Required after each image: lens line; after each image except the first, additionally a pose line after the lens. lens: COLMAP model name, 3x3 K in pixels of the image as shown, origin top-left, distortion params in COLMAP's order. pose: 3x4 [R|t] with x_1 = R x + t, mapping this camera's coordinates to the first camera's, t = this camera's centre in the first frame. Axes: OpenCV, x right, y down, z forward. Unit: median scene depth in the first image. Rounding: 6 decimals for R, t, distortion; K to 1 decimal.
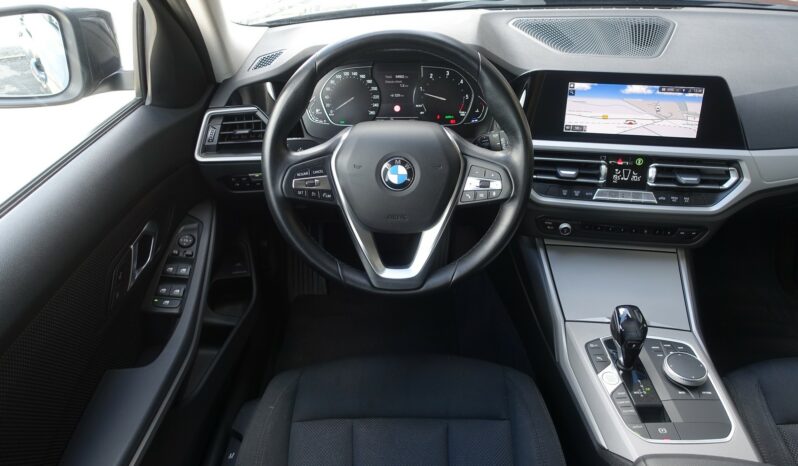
lens RADIAL K [[537.5, 0, 401.3], [0, 537.5, 232.9], [0, 0, 1]] dist [-0.004329, -0.002359]
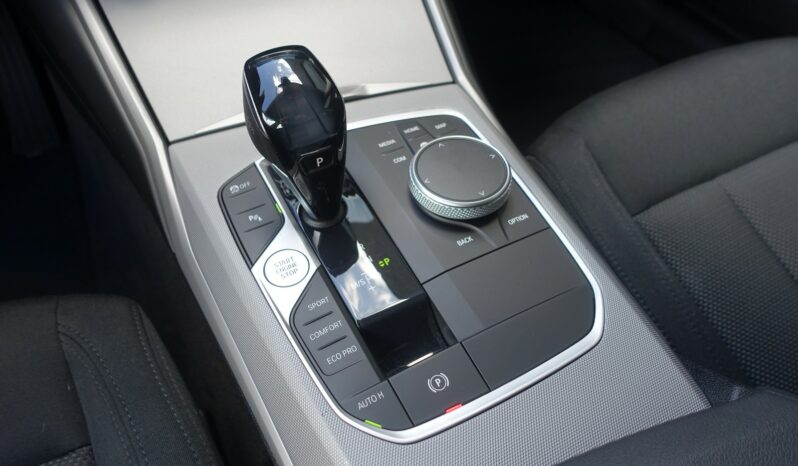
lens RADIAL K [[537.5, 0, 397.7], [0, 537.5, 232.5], [0, 0, 1]] dist [-0.004329, -0.002359]
pose [[0.887842, -0.347995, 0.301059, 0.318963], [0.232170, 0.903659, 0.359857, 0.123865], [-0.397283, -0.249599, 0.883101, 0.592256]]
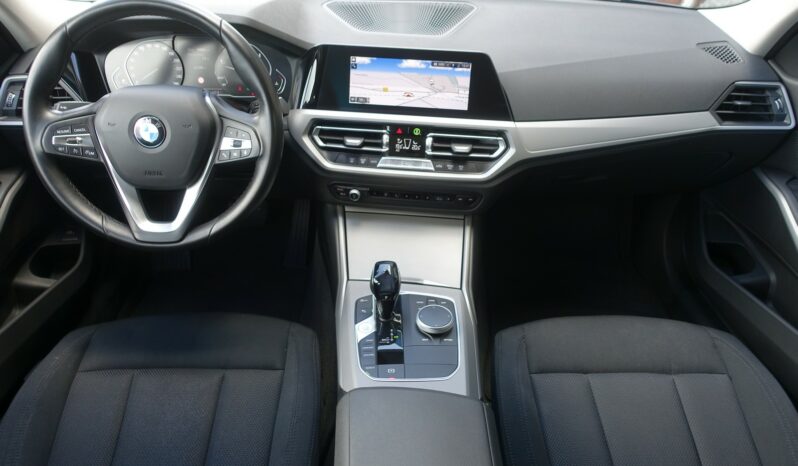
lens RADIAL K [[537.5, 0, 397.1], [0, 537.5, 231.6], [0, 0, 1]] dist [-0.004329, -0.002359]
pose [[0.999288, 0.008620, 0.036736, 0.368636], [-0.008372, 0.999941, -0.006905, 0.075750], [-0.036793, 0.006593, 0.999301, -0.072261]]
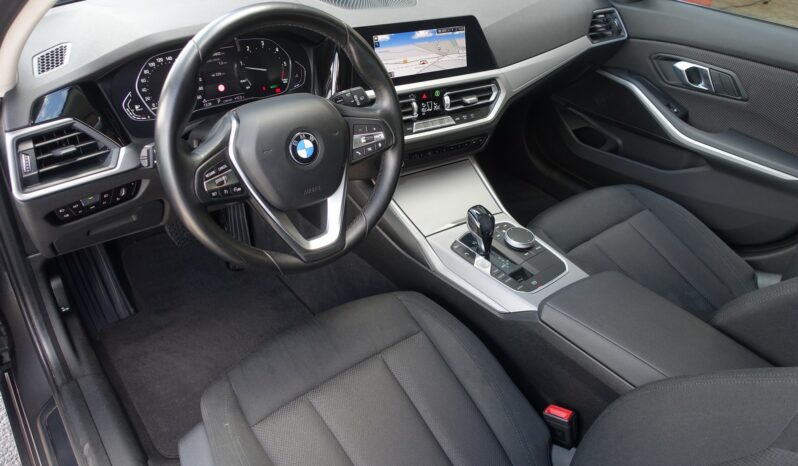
lens RADIAL K [[537.5, 0, 393.7], [0, 537.5, 230.4], [0, 0, 1]] dist [-0.004329, -0.002359]
pose [[0.785340, -0.326194, 0.526154, -0.381111], [0.282301, 0.945106, 0.164564, -0.067622], [-0.550951, 0.019295, 0.834315, 0.042097]]
